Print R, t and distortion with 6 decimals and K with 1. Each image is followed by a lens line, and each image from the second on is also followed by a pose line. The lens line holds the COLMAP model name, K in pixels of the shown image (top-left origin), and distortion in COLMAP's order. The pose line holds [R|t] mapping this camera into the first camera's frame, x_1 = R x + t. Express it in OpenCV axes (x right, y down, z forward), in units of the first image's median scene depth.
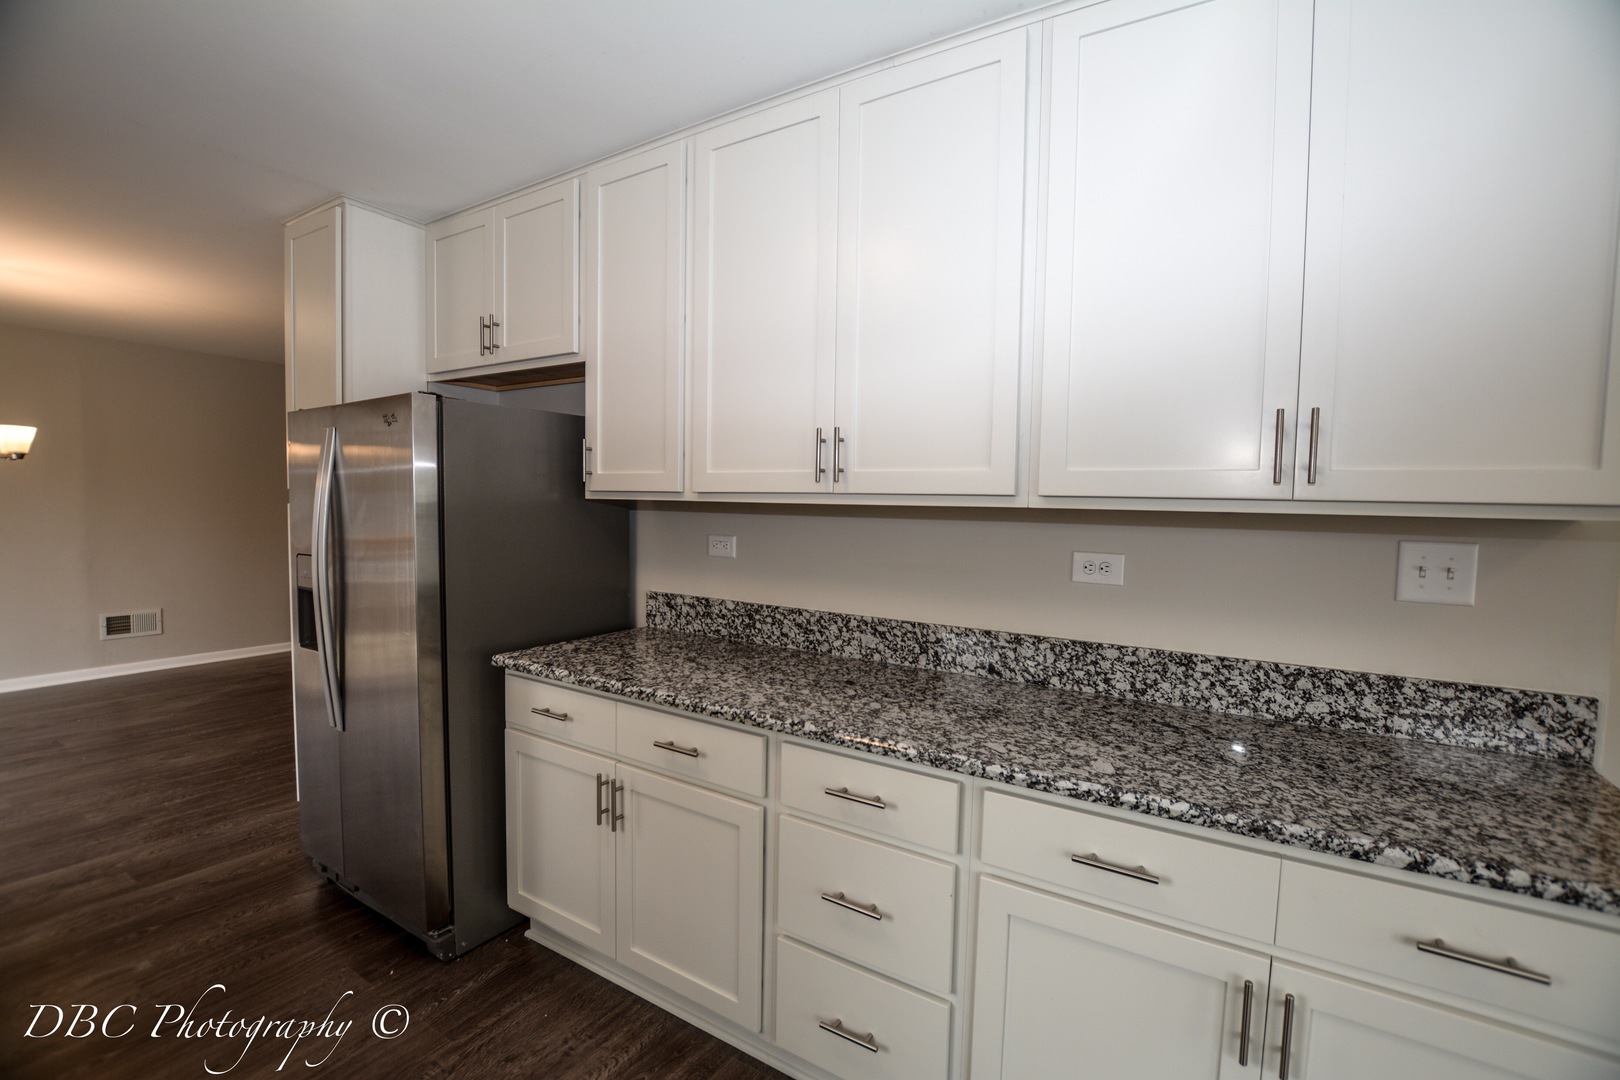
lens RADIAL K [[715.6, 0, 811.8], [0, 715.6, 540.5], [0, 0, 1]] dist [-0.031826, 0.003243]
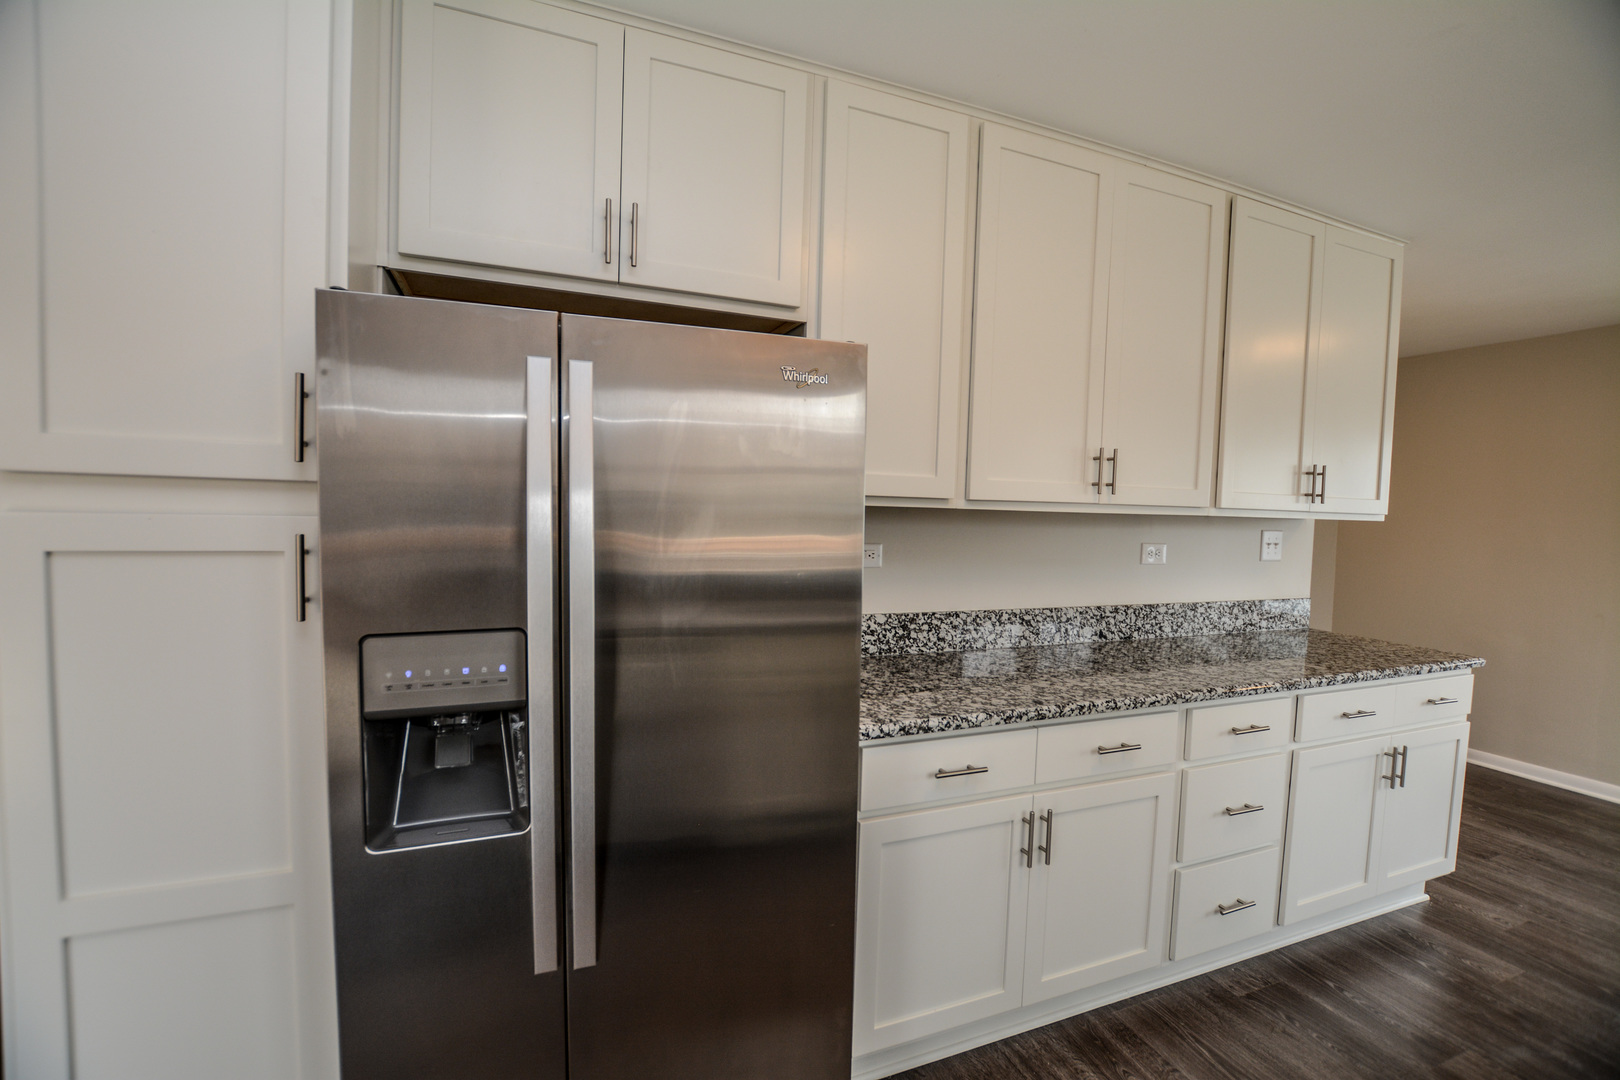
lens RADIAL K [[715.6, 0, 809.4], [0, 715.6, 541.2], [0, 0, 1]] dist [-0.031826, 0.003243]
pose [[0.581868, -0.045094, 0.812032, -1.071334], [0.027066, 0.998982, 0.036081, -0.053088], [-0.812833, 0.000984, 0.582497, 0.632156]]
